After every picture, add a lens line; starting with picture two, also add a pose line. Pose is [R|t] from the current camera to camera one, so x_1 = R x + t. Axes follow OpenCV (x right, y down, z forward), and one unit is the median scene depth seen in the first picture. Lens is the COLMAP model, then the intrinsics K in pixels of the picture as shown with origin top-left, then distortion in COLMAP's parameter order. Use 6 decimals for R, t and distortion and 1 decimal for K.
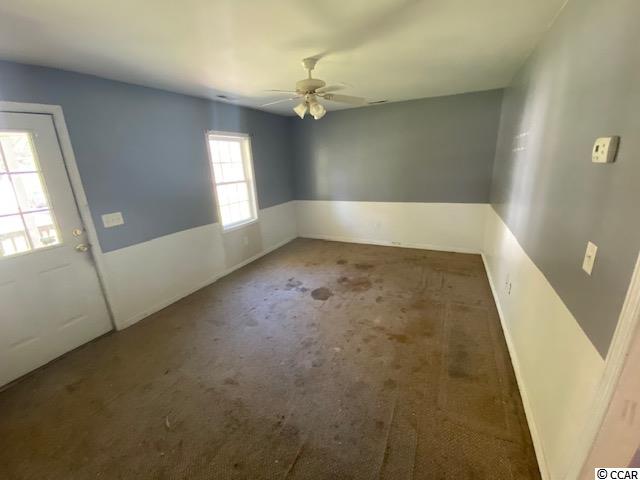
lens RADIAL K [[260.1, 0, 318.9], [0, 260.1, 240.2], [0, 0, 1]] dist [0.047740, -0.034404]
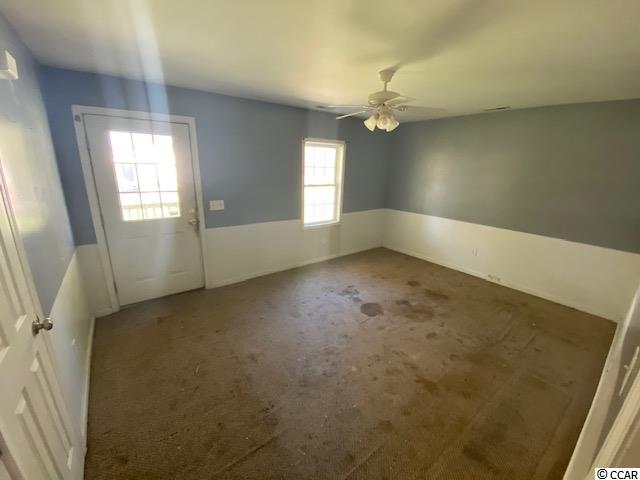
lens RADIAL K [[260.1, 0, 318.9], [0, 260.1, 240.2], [0, 0, 1]] dist [0.047740, -0.034404]
pose [[0.890928, 0.193948, -0.410648, 0.191767], [-0.196891, 0.979780, 0.035579, -0.042352], [0.409245, 0.049154, 0.911100, 0.027158]]
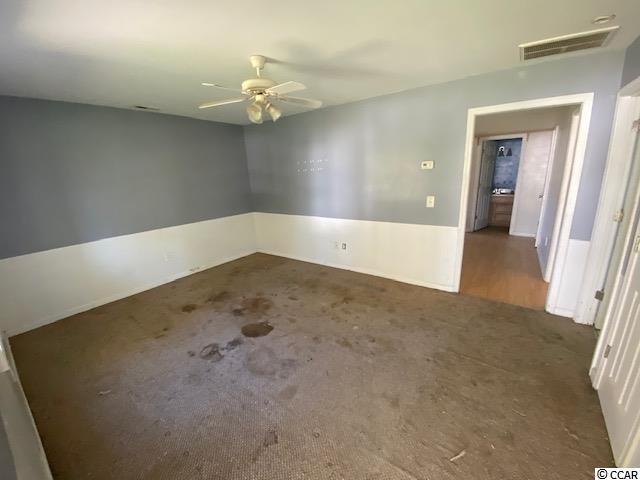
lens RADIAL K [[260.1, 0, 318.9], [0, 260.1, 240.2], [0, 0, 1]] dist [0.047740, -0.034404]
pose [[0.167712, -0.214299, 0.962262, -0.732409], [0.316493, 0.936123, 0.153316, -0.132357], [-0.933651, 0.278837, 0.224824, 0.571777]]
